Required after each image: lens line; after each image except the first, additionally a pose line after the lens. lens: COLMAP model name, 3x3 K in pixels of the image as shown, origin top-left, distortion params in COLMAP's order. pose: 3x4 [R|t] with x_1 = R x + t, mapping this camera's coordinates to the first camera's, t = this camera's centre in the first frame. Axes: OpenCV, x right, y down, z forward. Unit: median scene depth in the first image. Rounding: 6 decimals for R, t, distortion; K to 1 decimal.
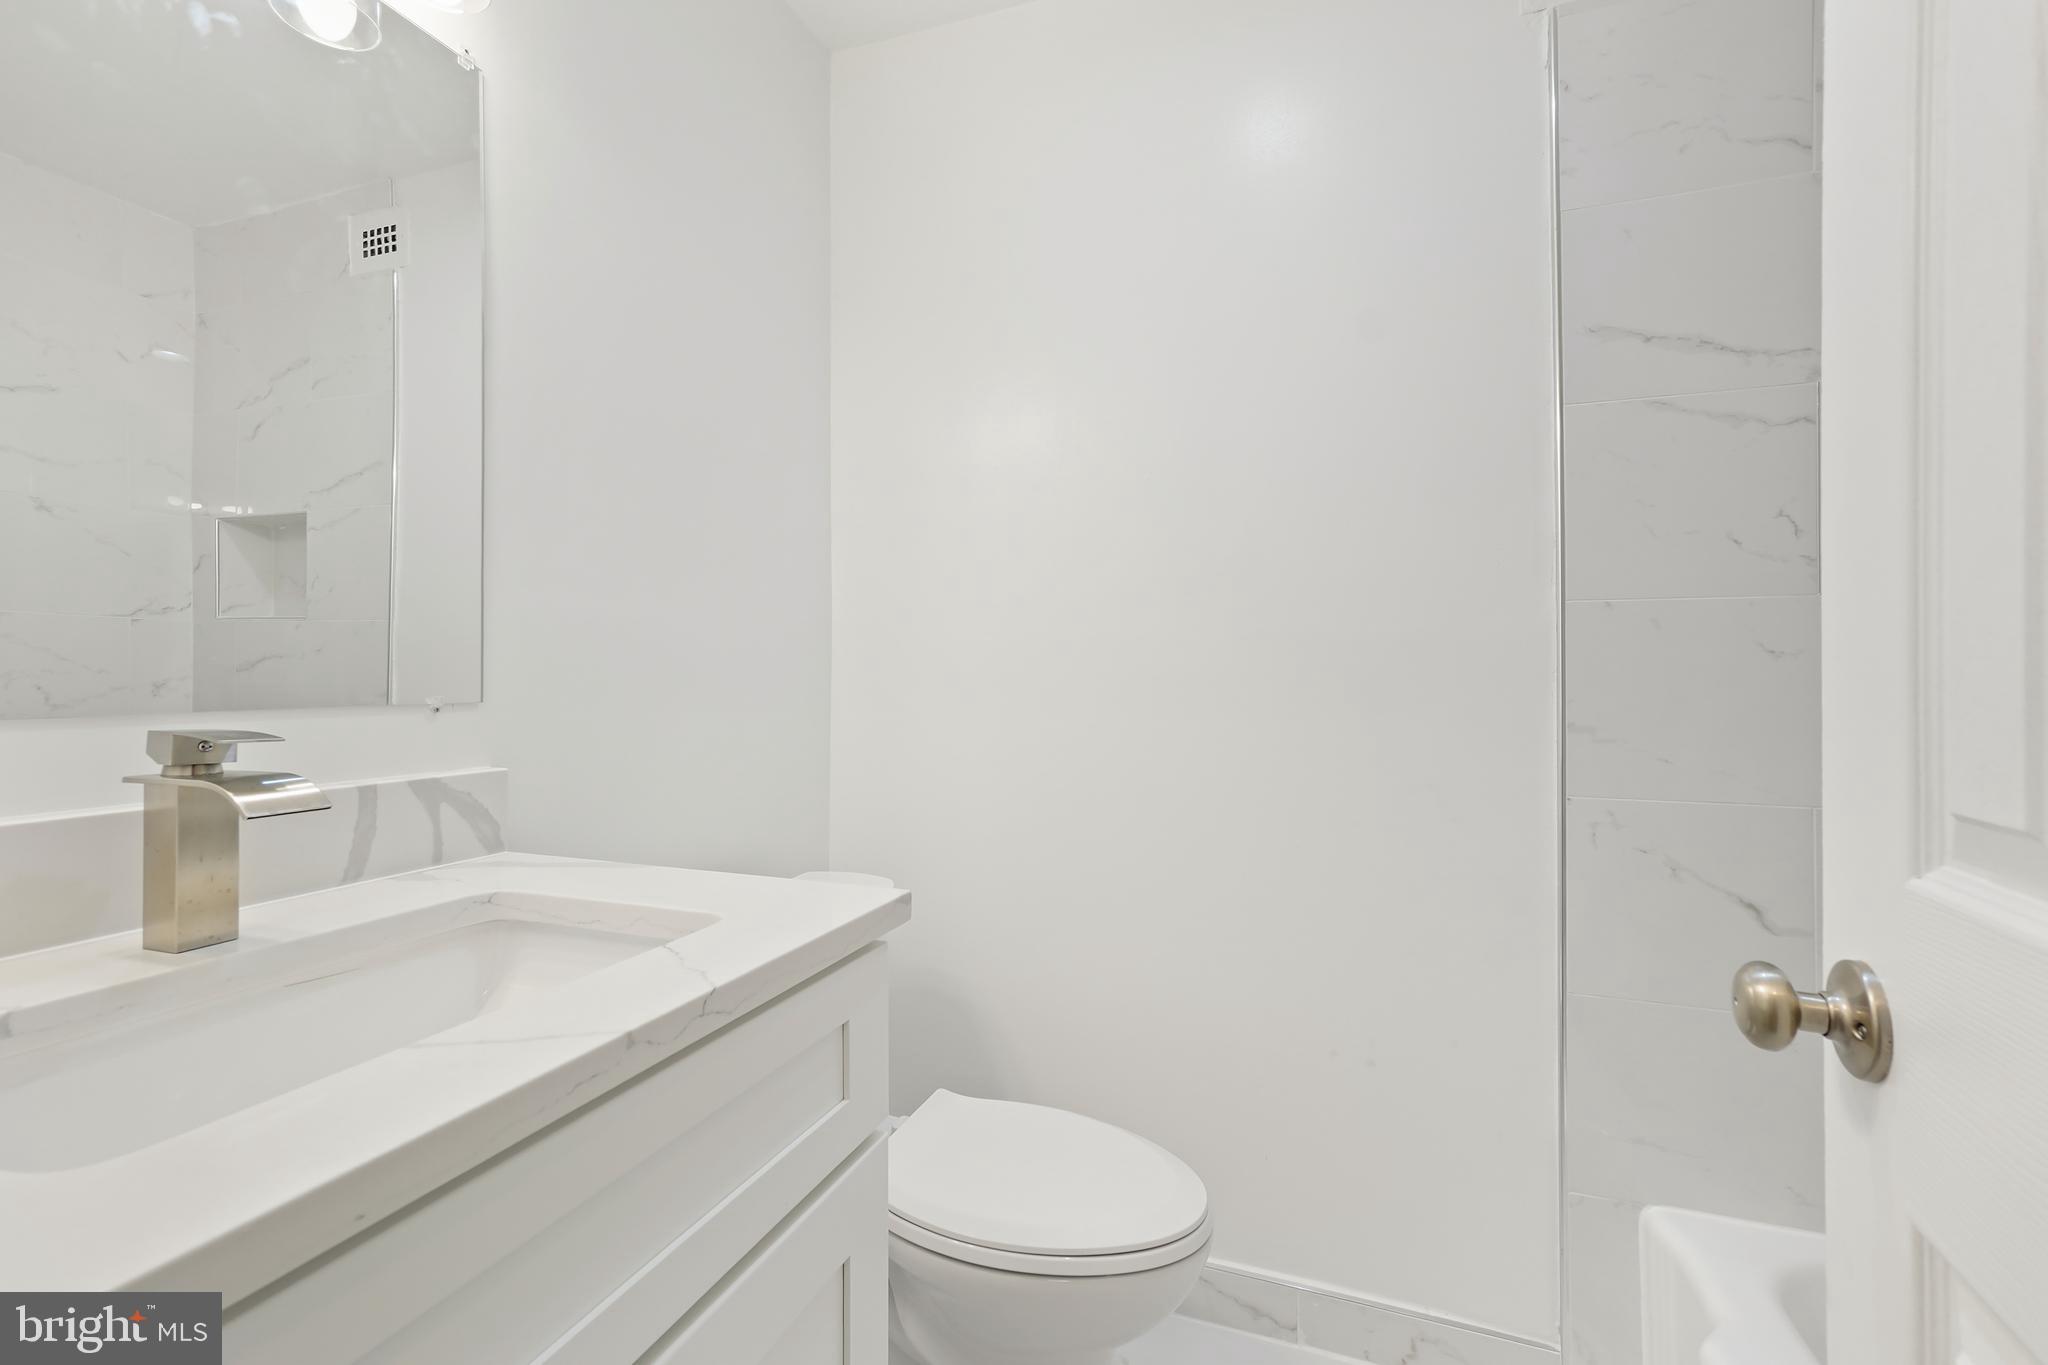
lens RADIAL K [[904.6, 0, 1022.7], [0, 904.6, 677.8], [0, 0, 1]] dist [-0.007568, 0.003500]
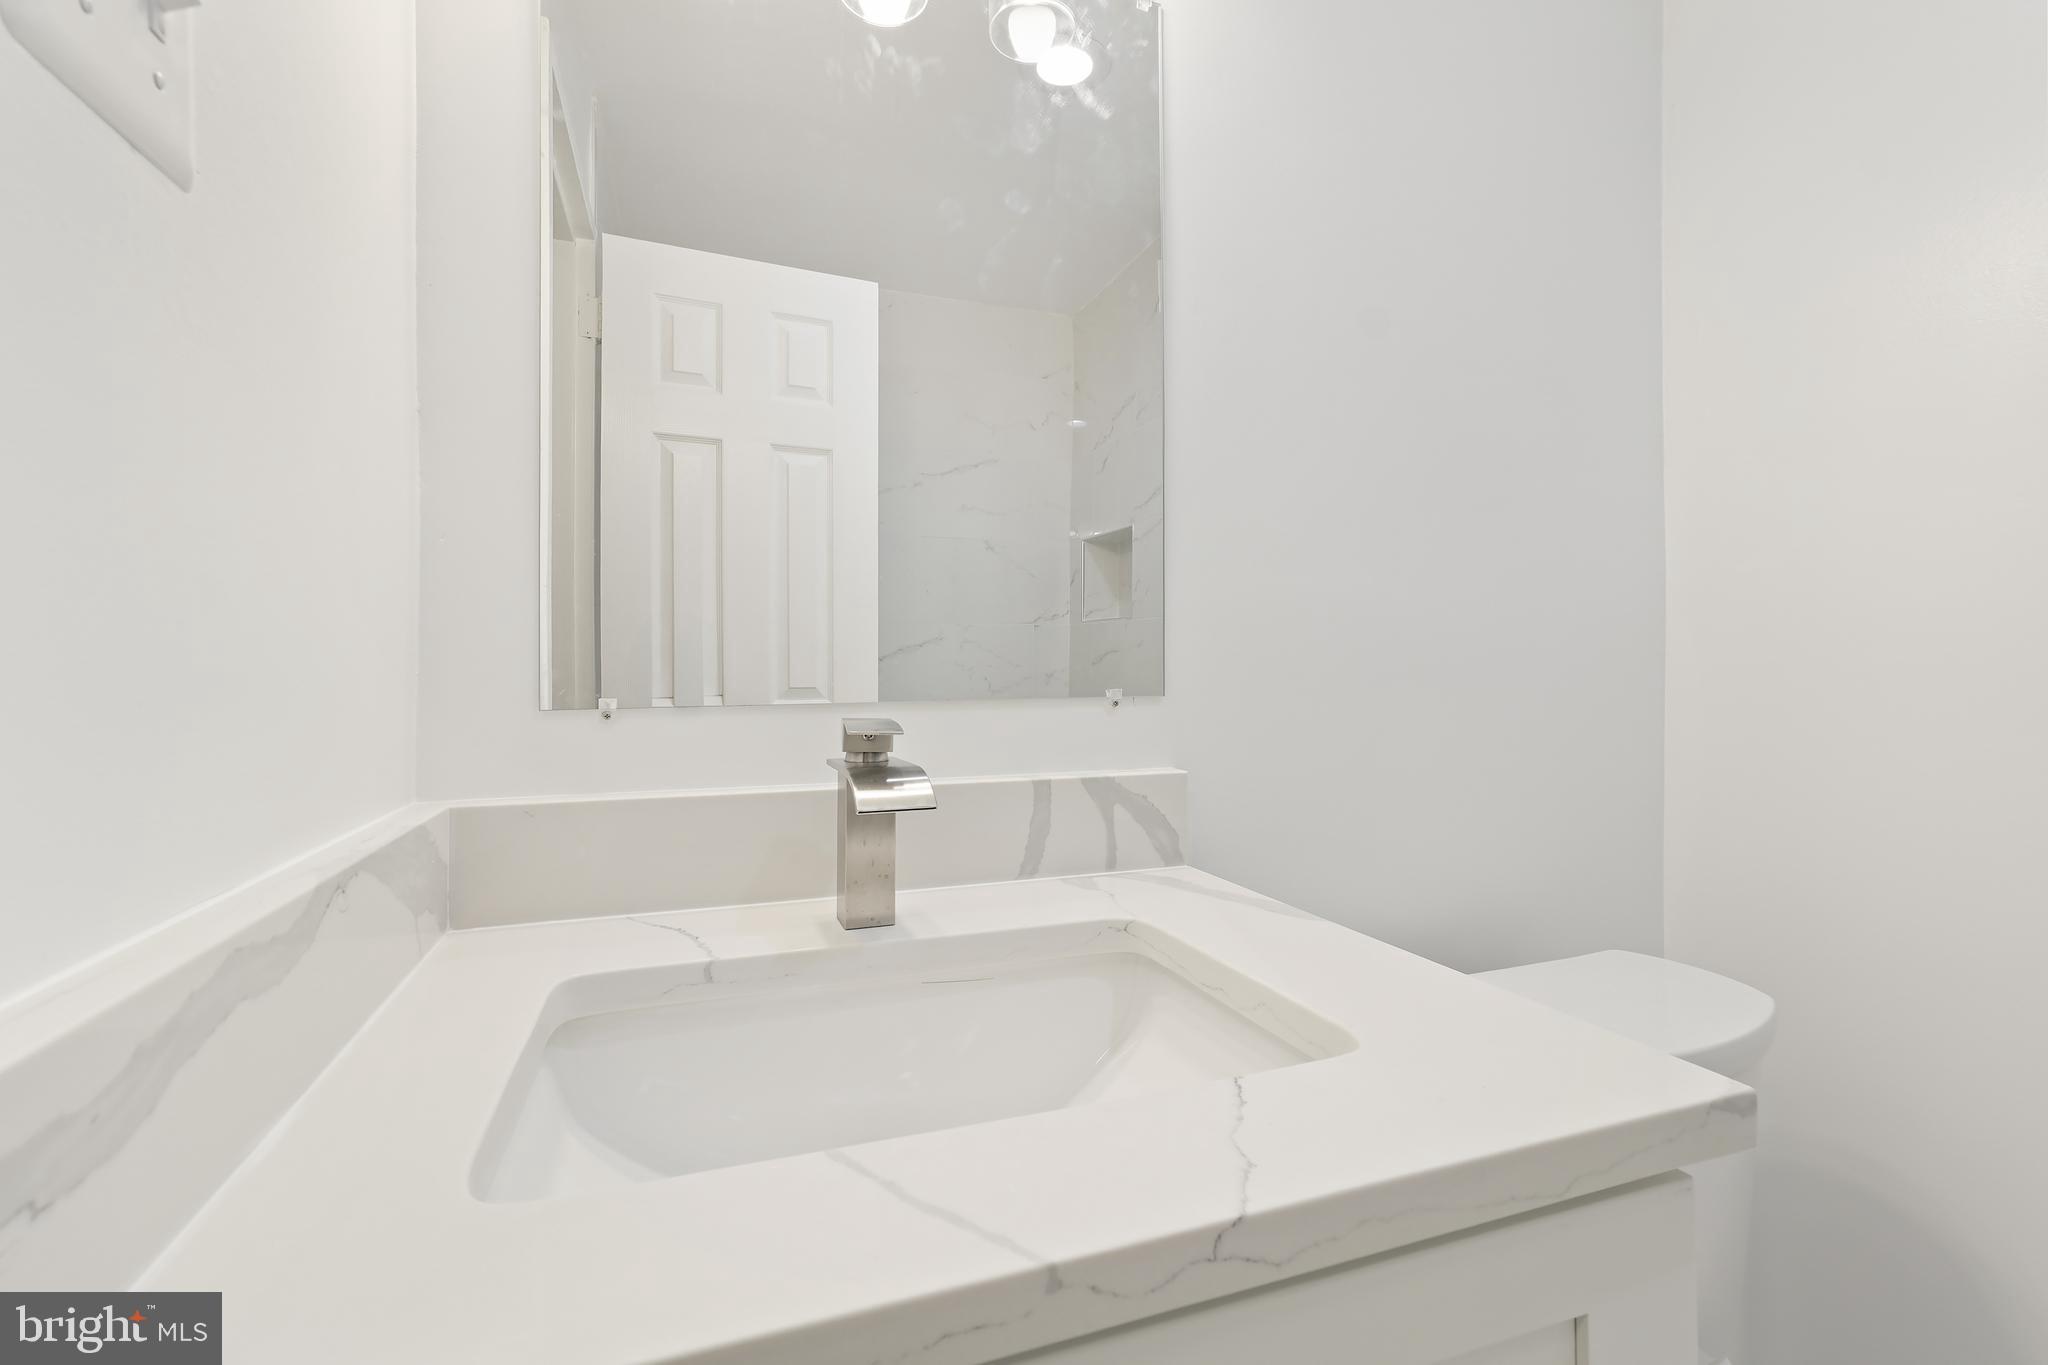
lens RADIAL K [[904.6, 0, 995.1], [0, 904.6, 663.0], [0, 0, 1]] dist [-0.007568, 0.003500]
pose [[0.624499, -0.007877, -0.780986, 0.004099], [0.002984, 0.999966, -0.007699, 0.000631], [0.781020, 0.002478, 0.624501, 0.343553]]
